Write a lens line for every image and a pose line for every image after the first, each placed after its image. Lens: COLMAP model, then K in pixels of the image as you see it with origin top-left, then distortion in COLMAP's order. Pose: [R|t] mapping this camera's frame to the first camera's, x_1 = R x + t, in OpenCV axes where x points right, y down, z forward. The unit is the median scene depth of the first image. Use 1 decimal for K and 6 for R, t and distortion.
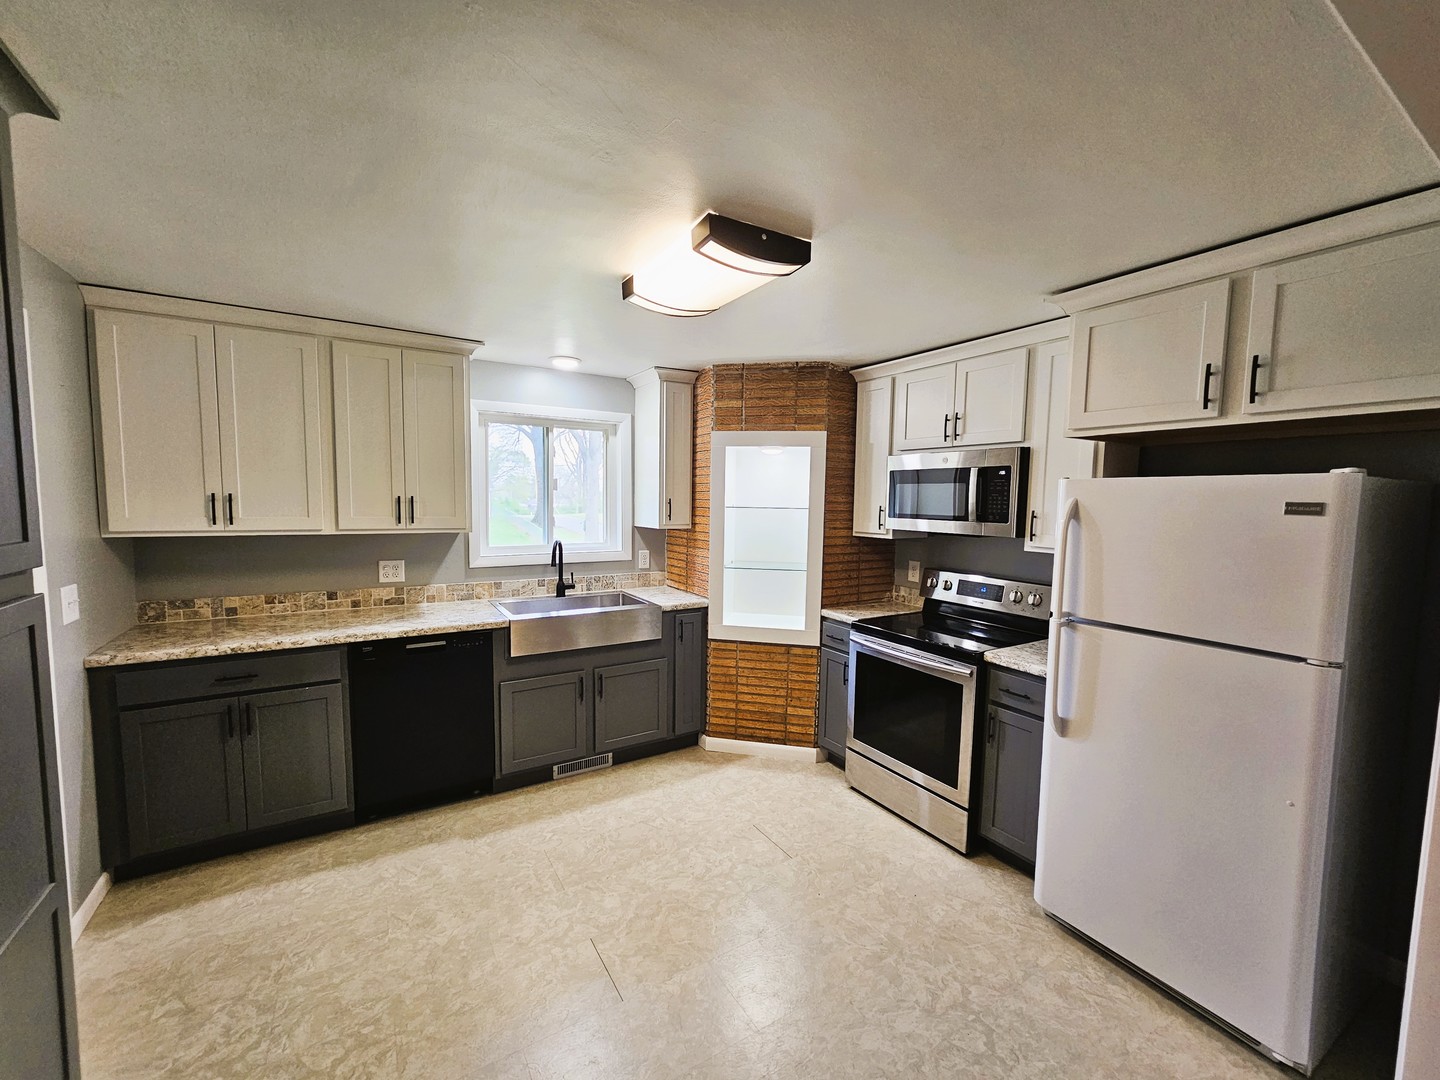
lens RADIAL K [[587.4, 0, 723.9], [0, 587.4, 546.8], [0, 0, 1]] dist [0.000602, -0.000839]
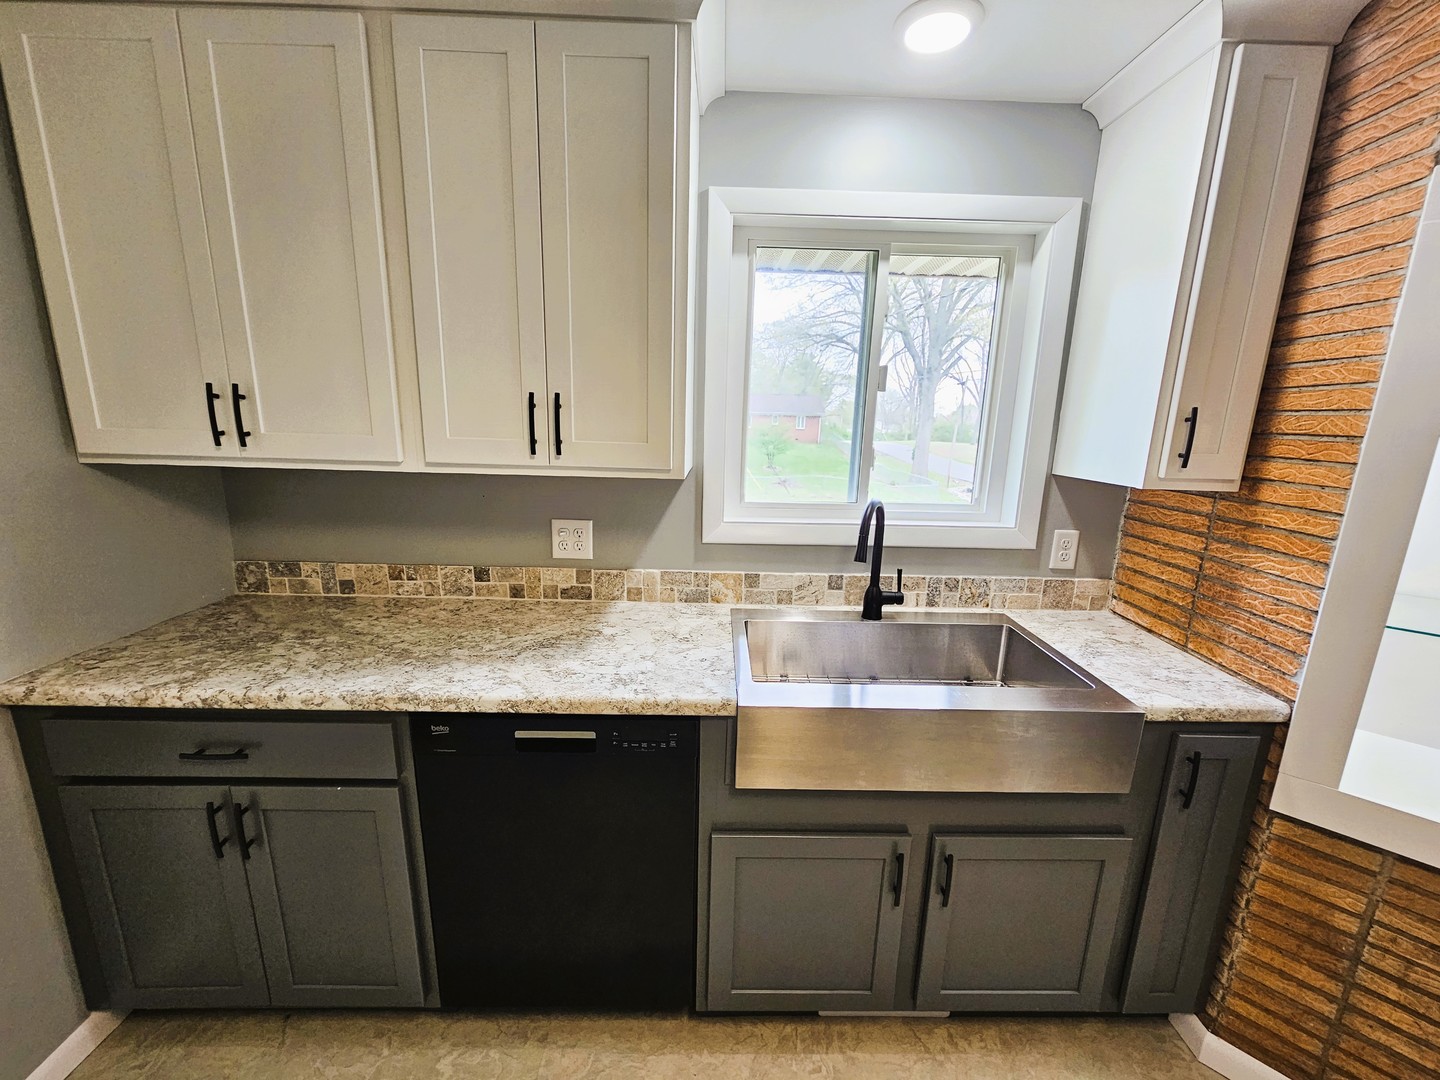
lens RADIAL K [[587.4, 0, 723.9], [0, 587.4, 546.8], [0, 0, 1]] dist [0.000602, -0.000839]
pose [[0.856344, 0.116523, -0.503087, -0.152555], [-0.054614, 0.989182, 0.136148, -0.031790], [0.513509, -0.089114, 0.853444, 0.556545]]
